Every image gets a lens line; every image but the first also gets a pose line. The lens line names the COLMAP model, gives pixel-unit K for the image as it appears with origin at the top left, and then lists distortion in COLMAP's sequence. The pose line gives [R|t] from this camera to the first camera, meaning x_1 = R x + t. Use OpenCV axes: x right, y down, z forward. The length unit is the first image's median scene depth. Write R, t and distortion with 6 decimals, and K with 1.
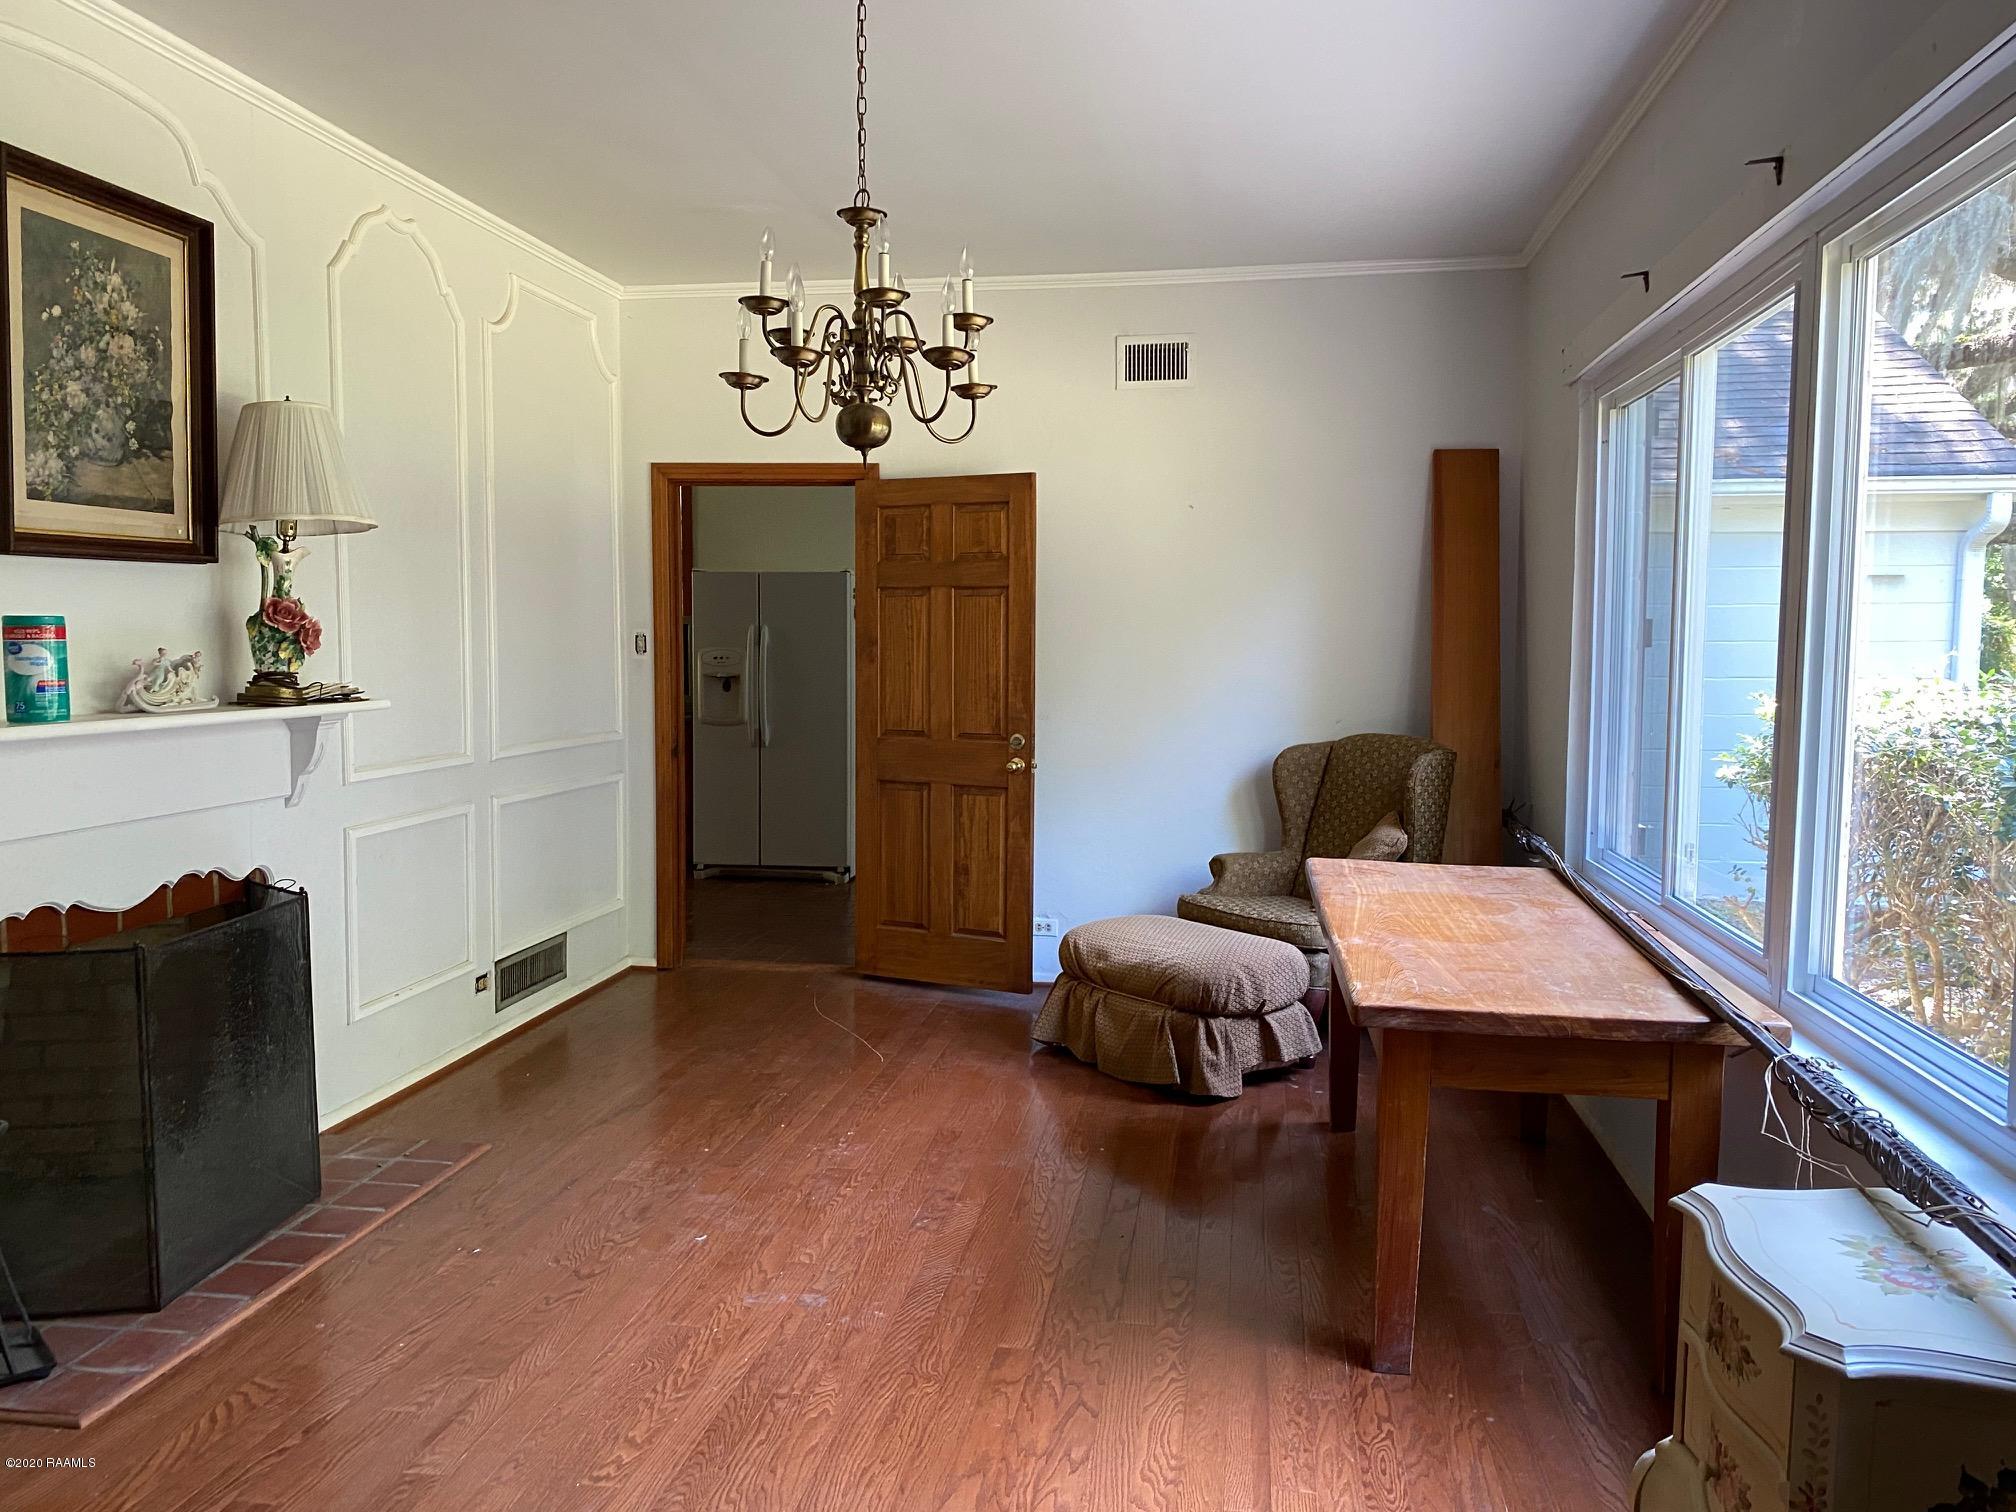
lens RADIAL K [[1545.2, 0, 998.7], [0, 1545.2, 738.6], [0, 0, 1]] dist [0.044186, -0.048763]
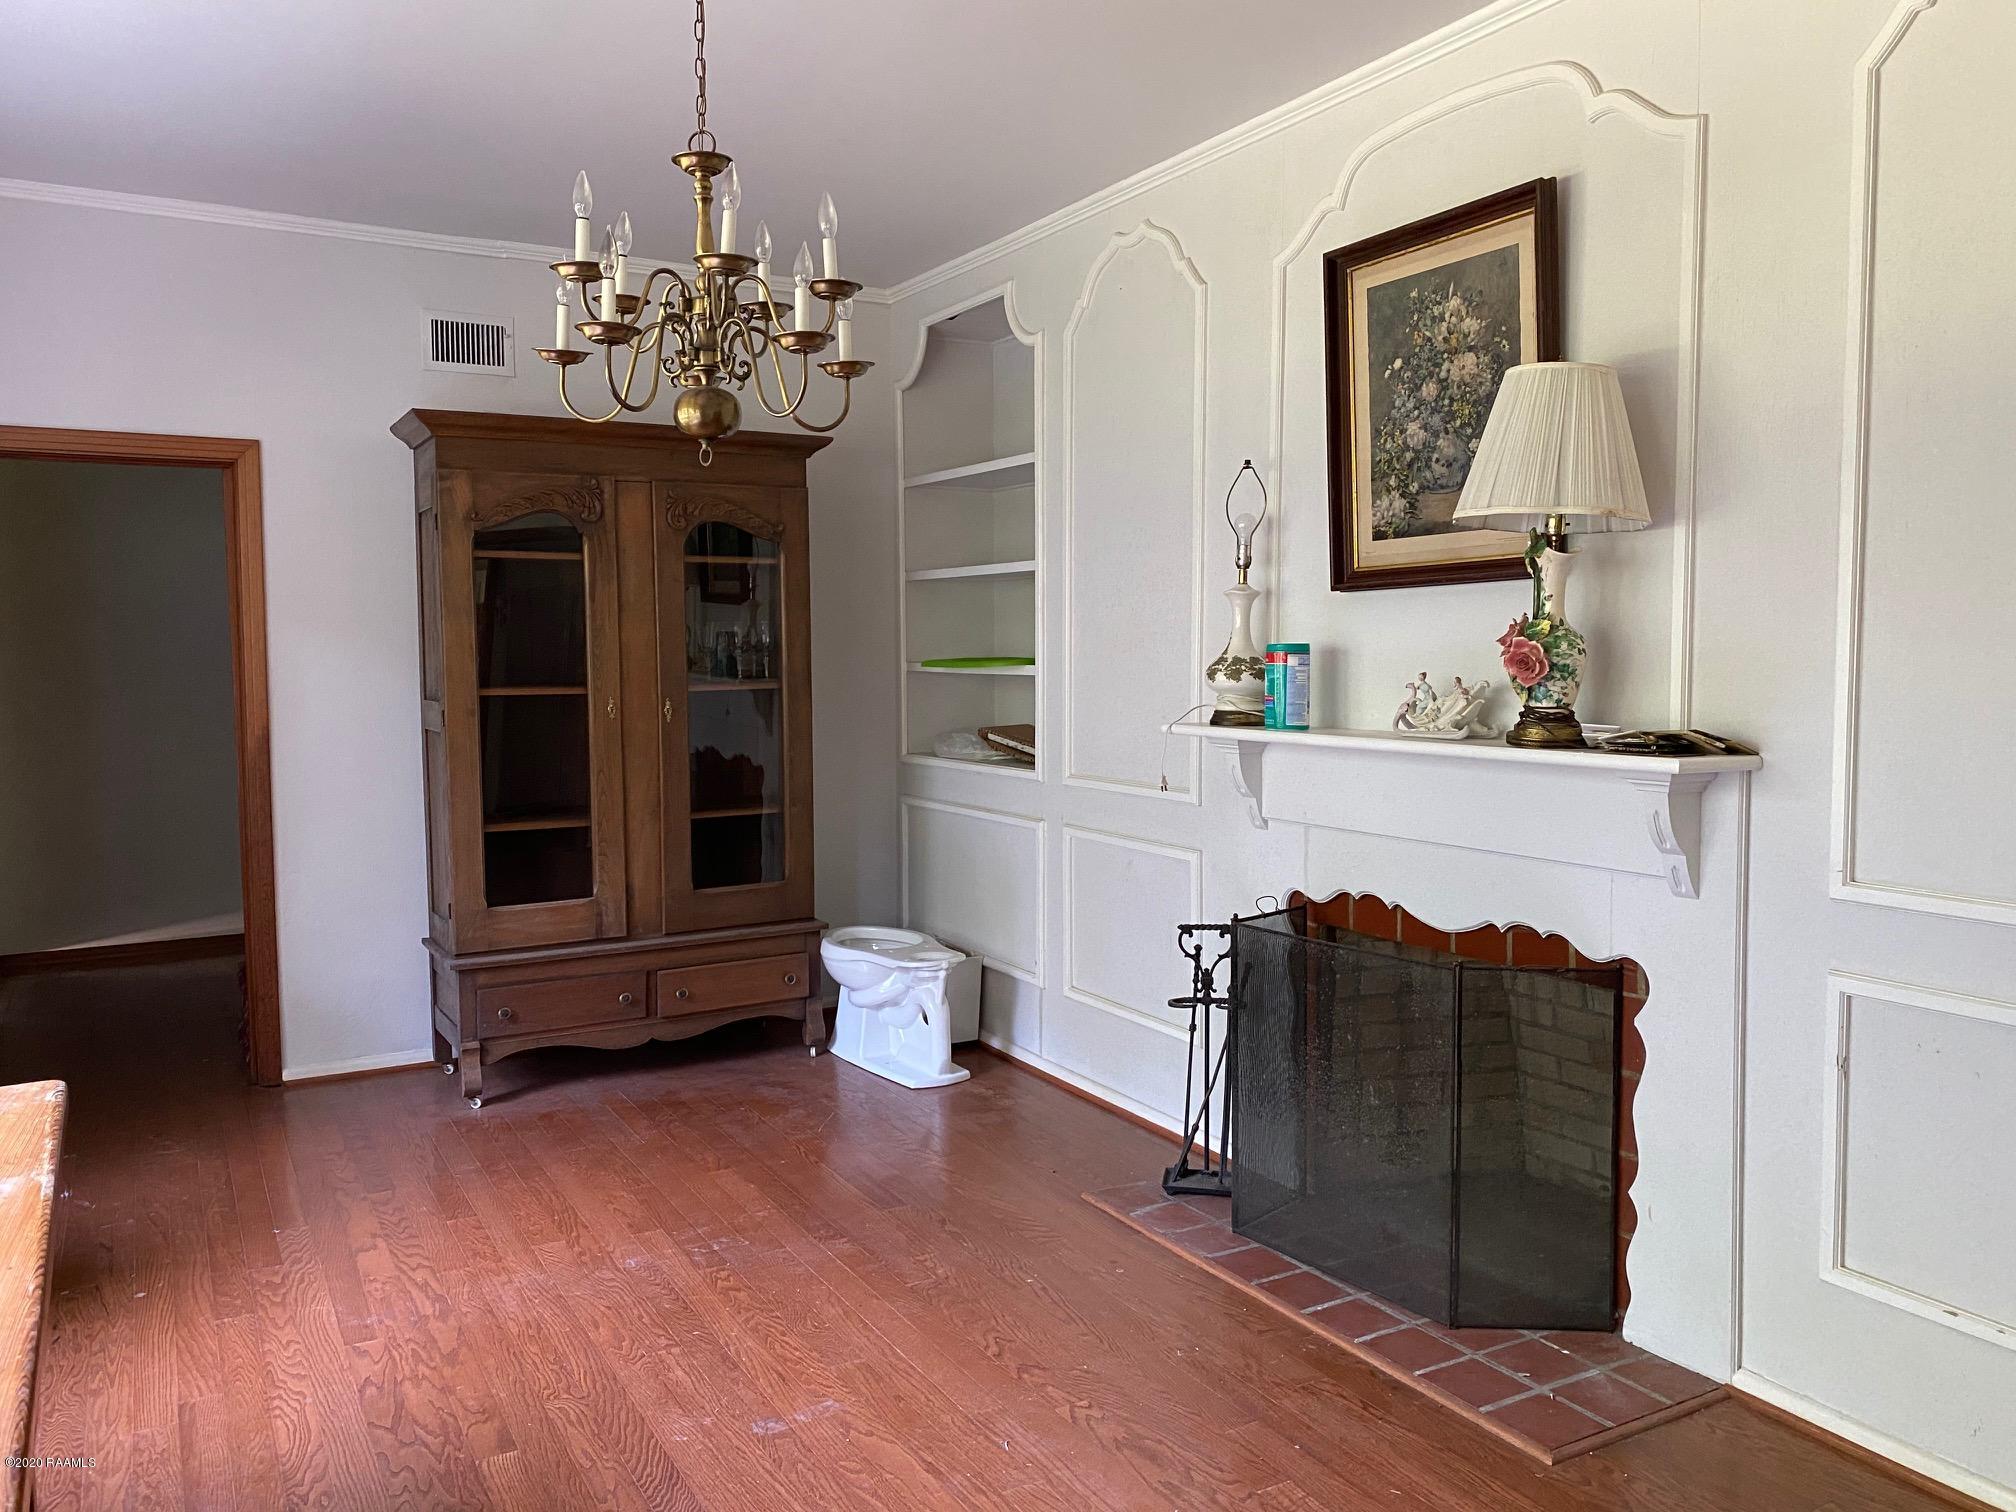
lens RADIAL K [[1545.2, 0, 998.7], [0, 1545.2, 738.6], [0, 0, 1]] dist [0.044186, -0.048763]
pose [[-0.786974, 0.035997, -0.615935, 0.295189], [-0.038568, 0.993474, 0.107339, -0.116369], [0.615779, 0.108228, -0.780450, 1.679481]]
